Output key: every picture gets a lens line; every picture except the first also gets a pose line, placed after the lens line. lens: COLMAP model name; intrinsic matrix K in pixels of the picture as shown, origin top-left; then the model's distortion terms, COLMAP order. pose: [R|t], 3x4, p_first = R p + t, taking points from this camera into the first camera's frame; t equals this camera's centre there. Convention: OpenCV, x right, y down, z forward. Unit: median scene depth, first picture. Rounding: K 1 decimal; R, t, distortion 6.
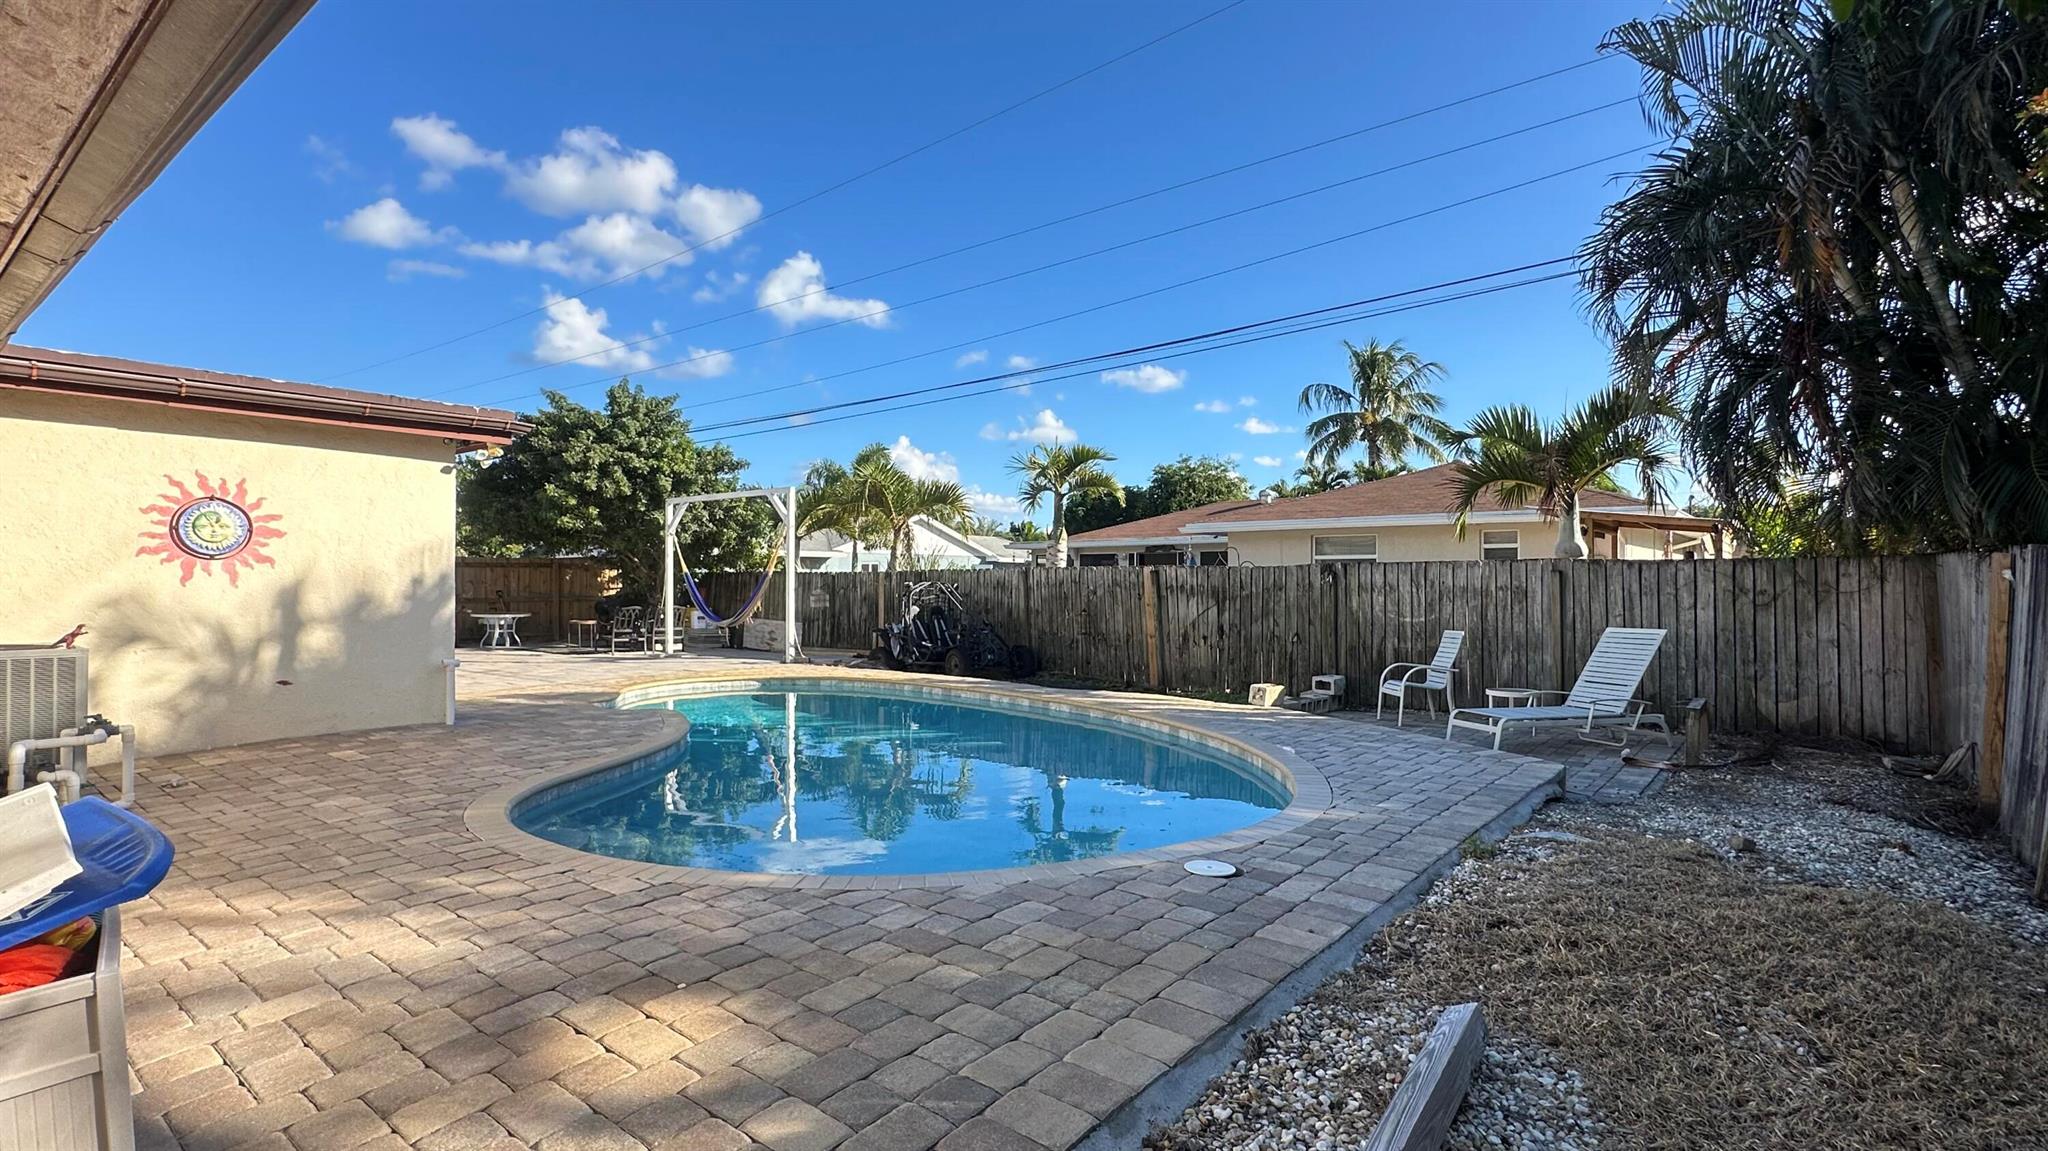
lens RADIAL K [[976.5, 0, 1024.0], [0, 976.5, 575.5], [0, 0, 1]] dist [-0.002055, -0.000422]
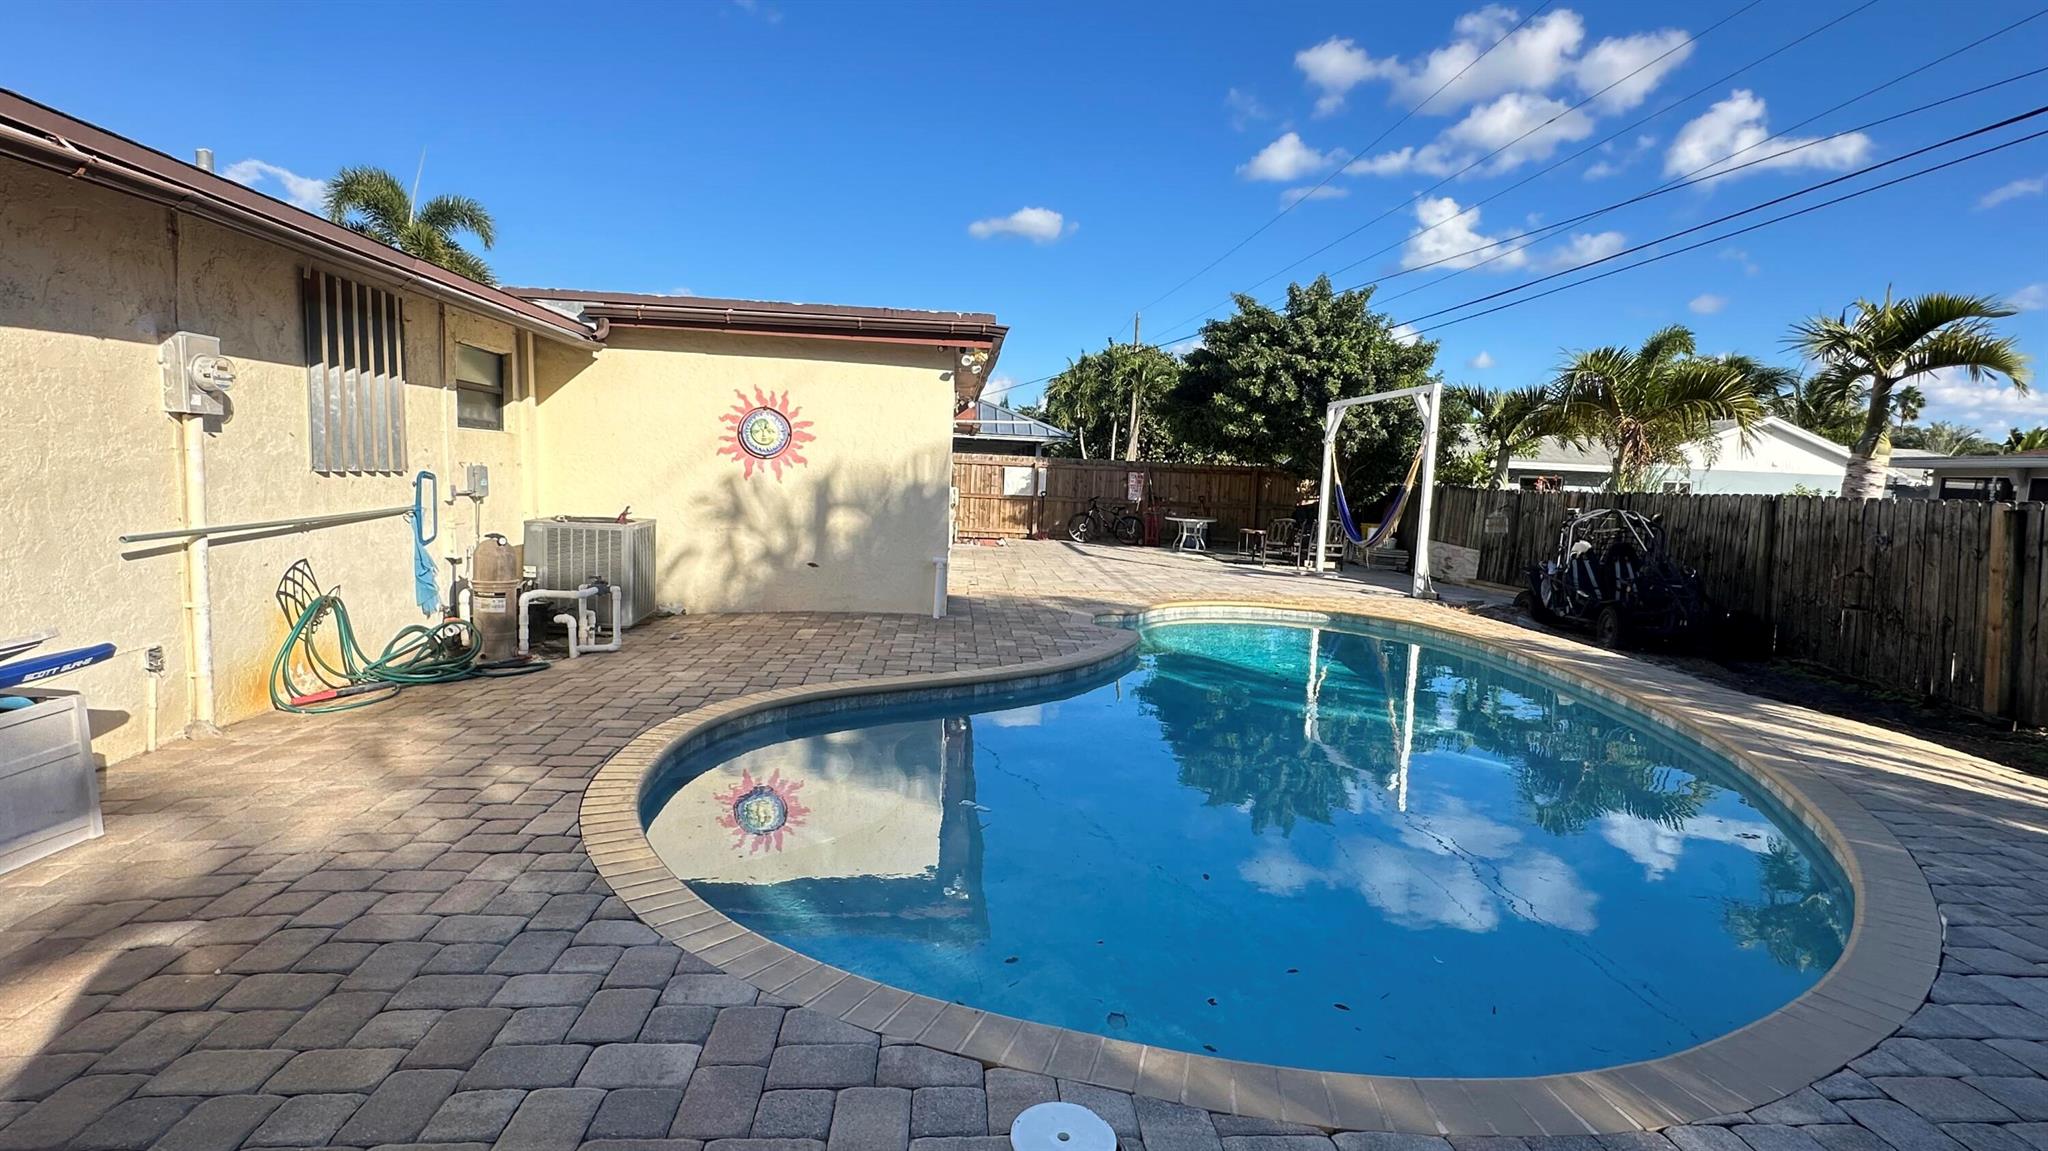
lens RADIAL K [[975.7, 0, 1024.0], [0, 975.7, 575.5], [0, 0, 1]] dist [0.002796, 0.000008]
pose [[0.683762, 0.102410, -0.722483, 0.139112], [-0.036157, 0.993641, 0.106627, -0.006389], [0.728809, -0.046784, 0.683117, 0.190185]]
